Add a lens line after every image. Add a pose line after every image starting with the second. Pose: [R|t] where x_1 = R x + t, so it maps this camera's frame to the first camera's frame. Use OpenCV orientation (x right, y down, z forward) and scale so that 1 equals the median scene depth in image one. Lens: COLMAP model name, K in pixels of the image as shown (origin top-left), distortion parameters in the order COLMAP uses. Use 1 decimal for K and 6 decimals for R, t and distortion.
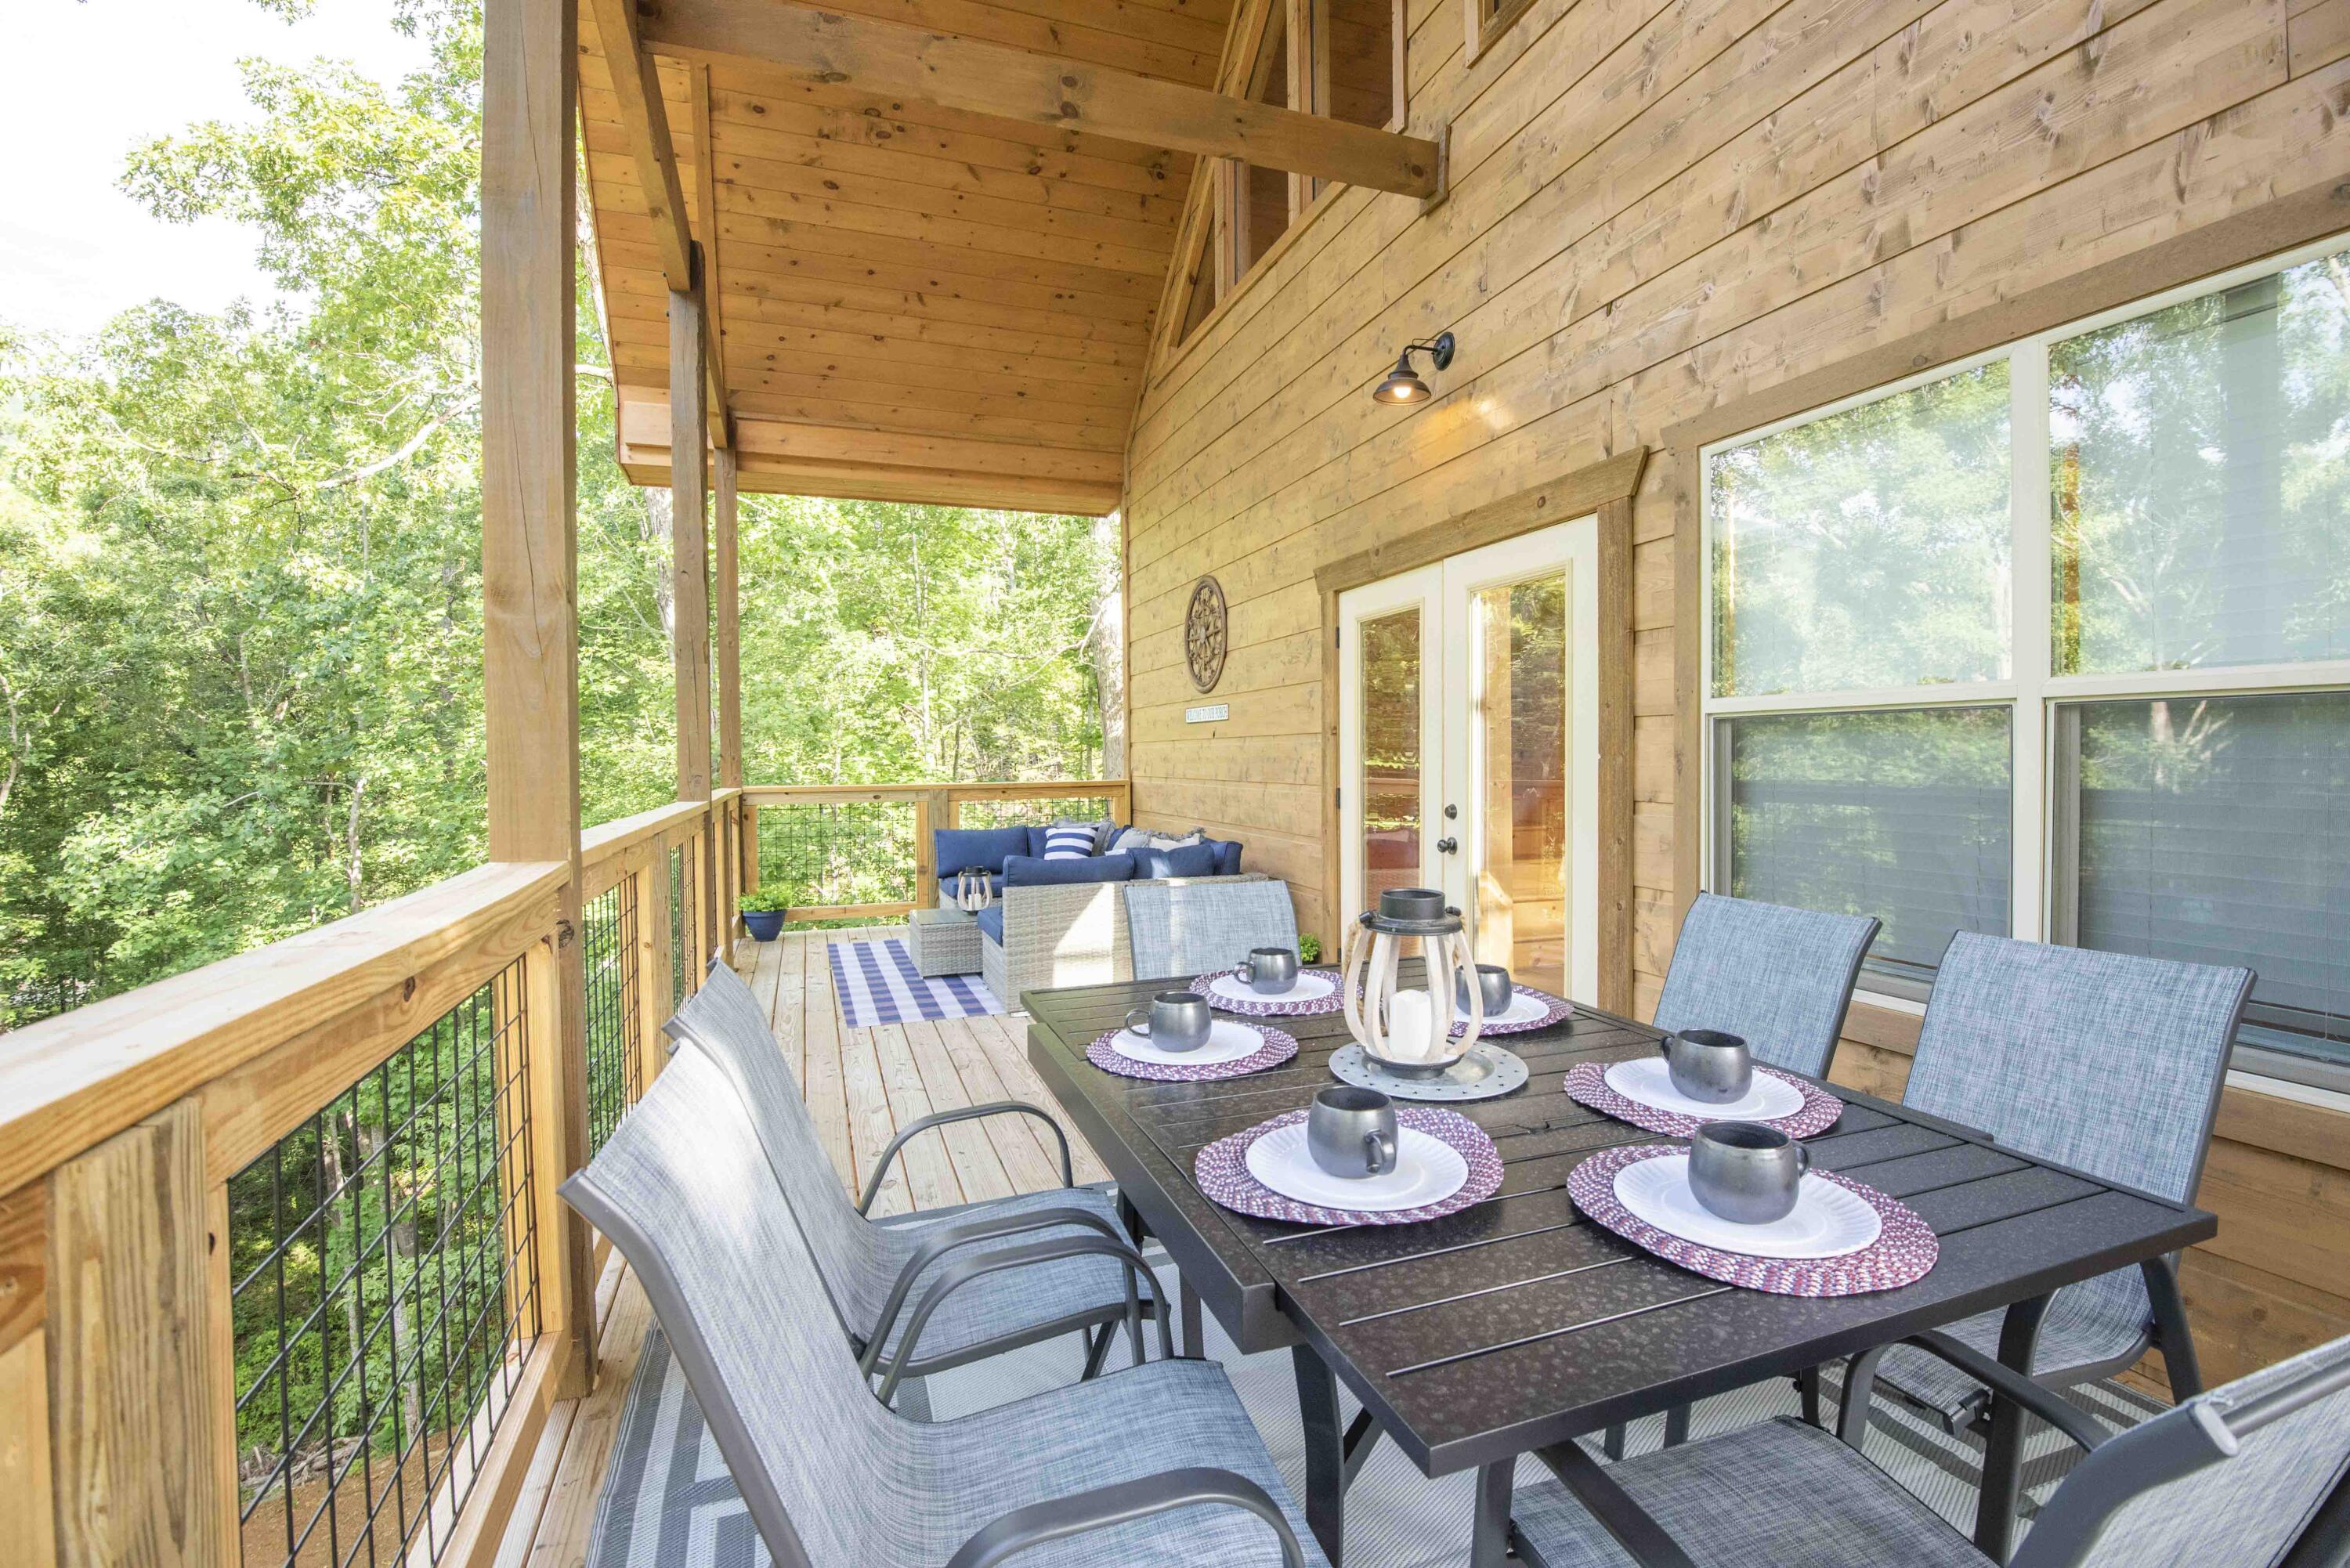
lens RADIAL K [[1069.3, 0, 1185.3], [0, 1069.3, 785.6], [0, 0, 1]] dist [-0.014794, -0.010873]
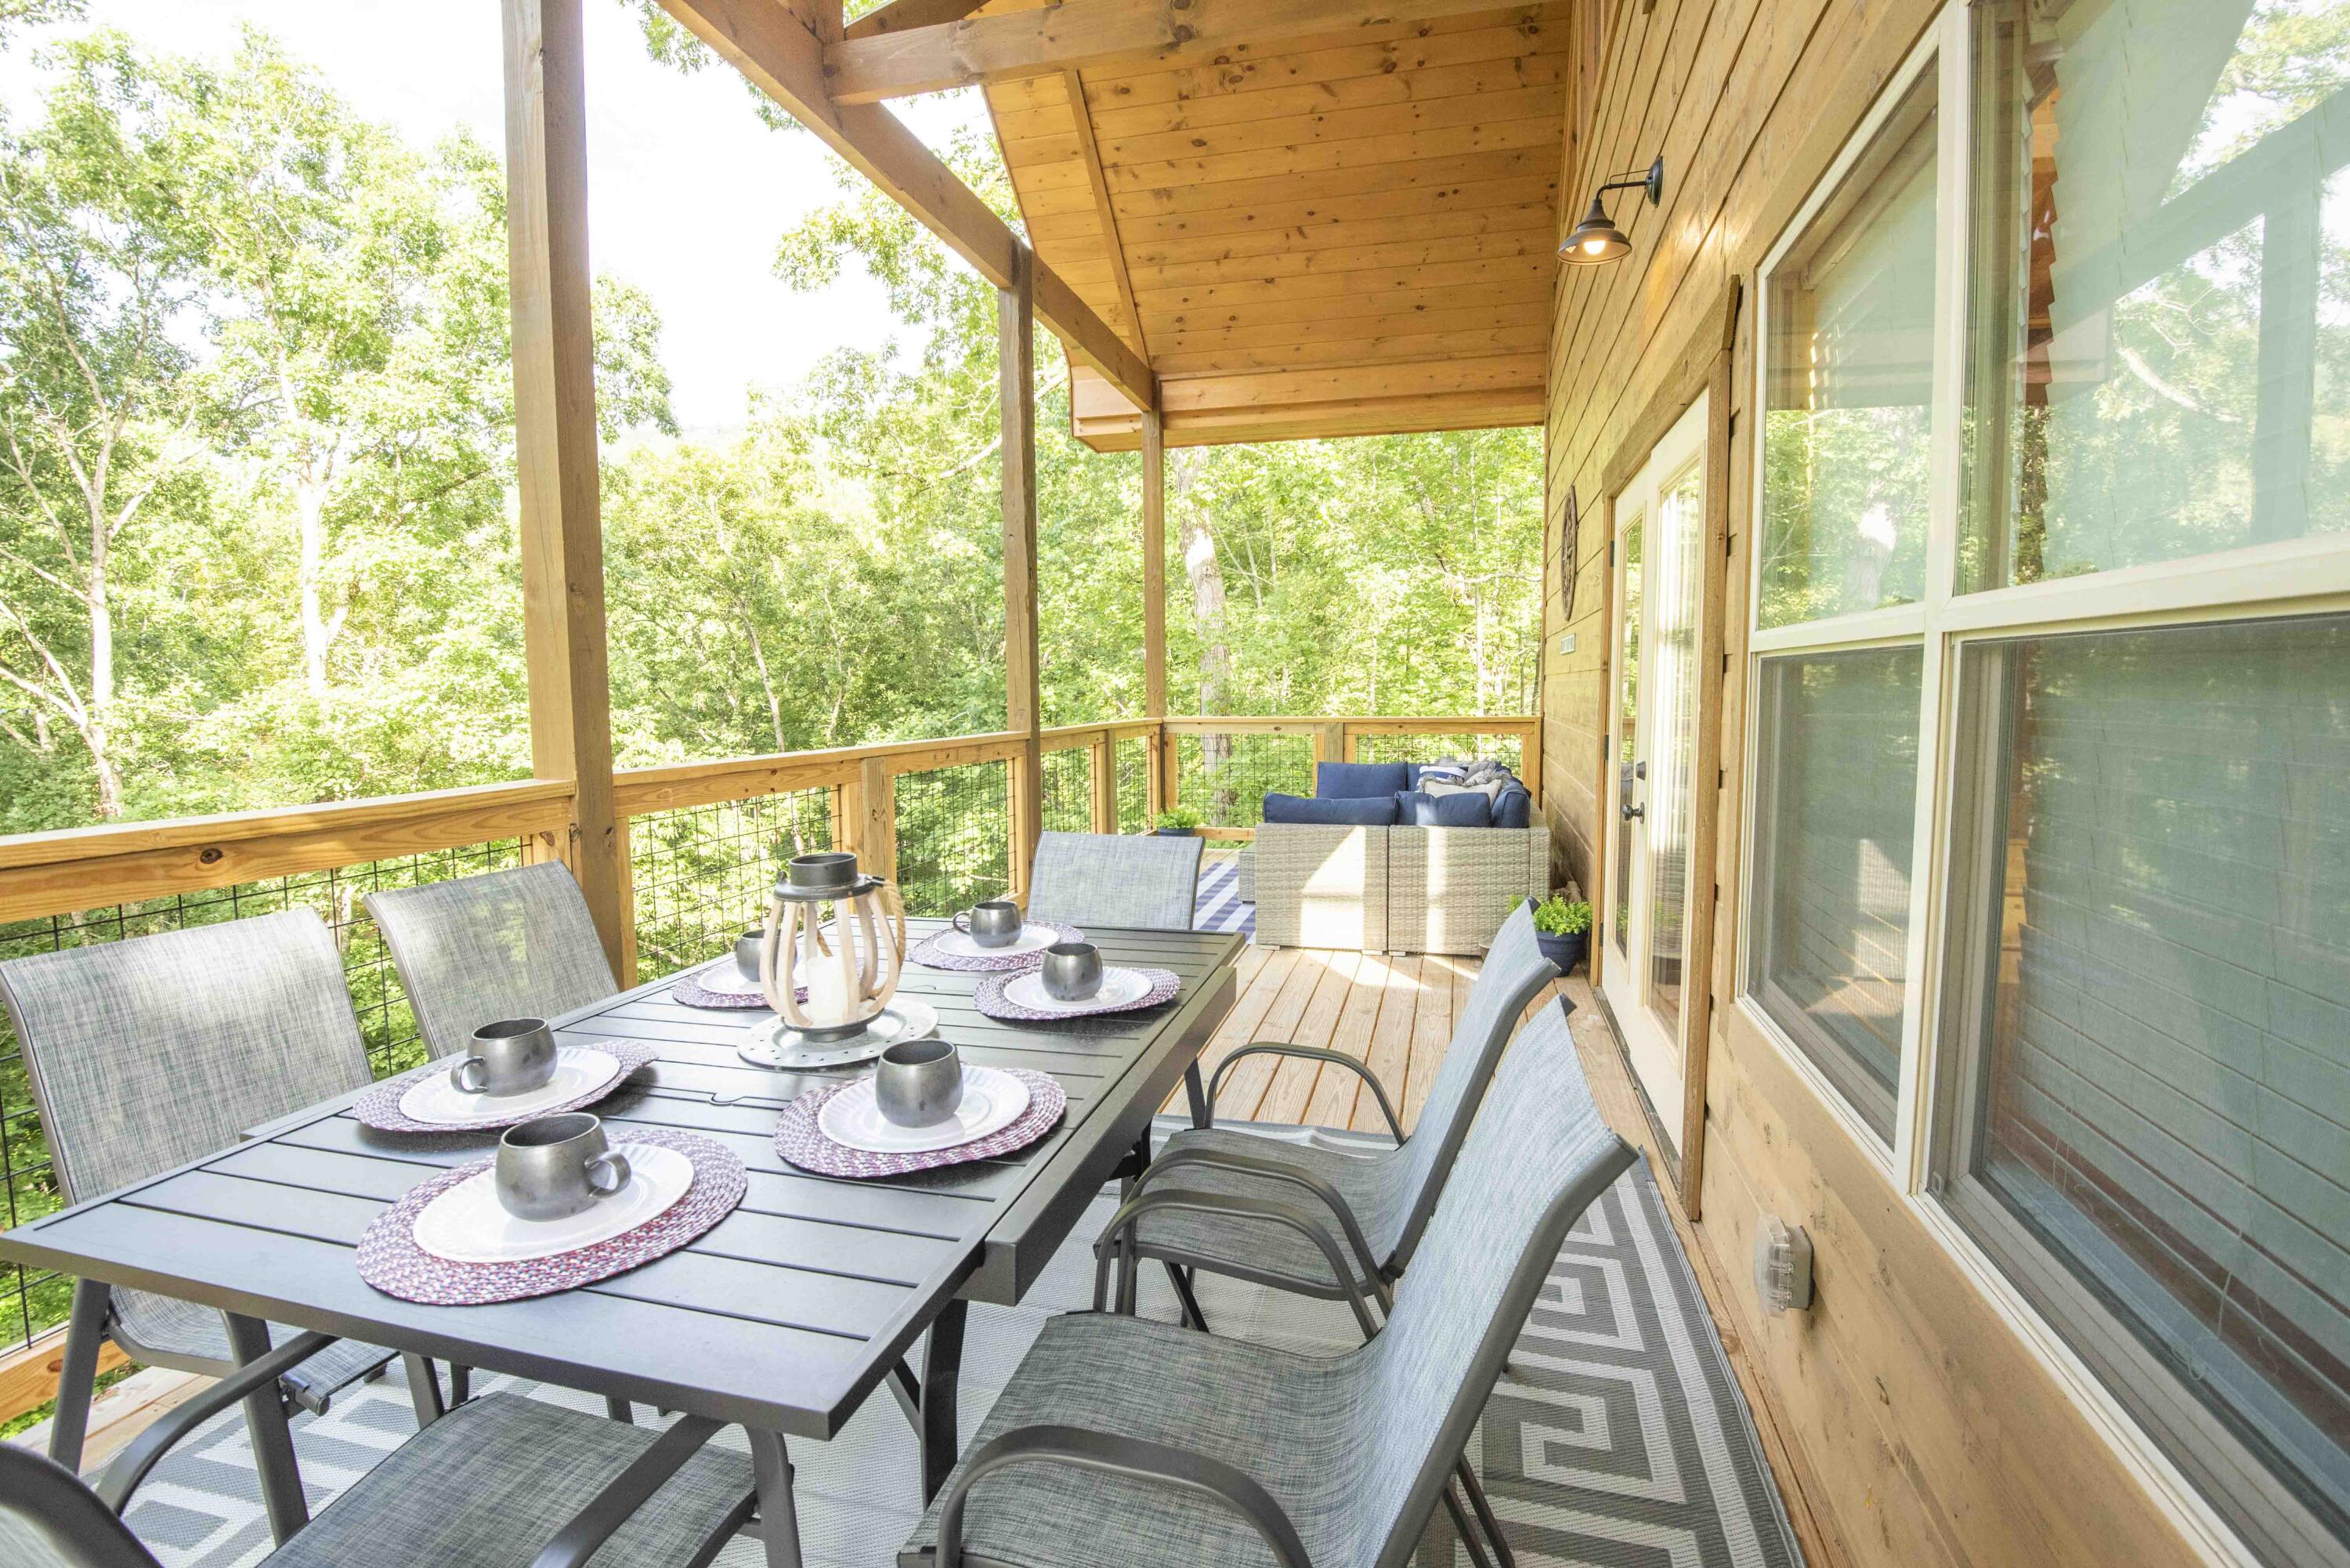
lens RADIAL K [[1069.3, 0, 1190.9], [0, 1069.3, 784.9], [0, 0, 1]] dist [-0.014794, -0.010873]
pose [[0.831198, 0.054042, -0.553344, 0.248635], [-0.016237, 0.997200, 0.073002, -0.010524], [0.555740, -0.051695, 0.829748, 0.085481]]
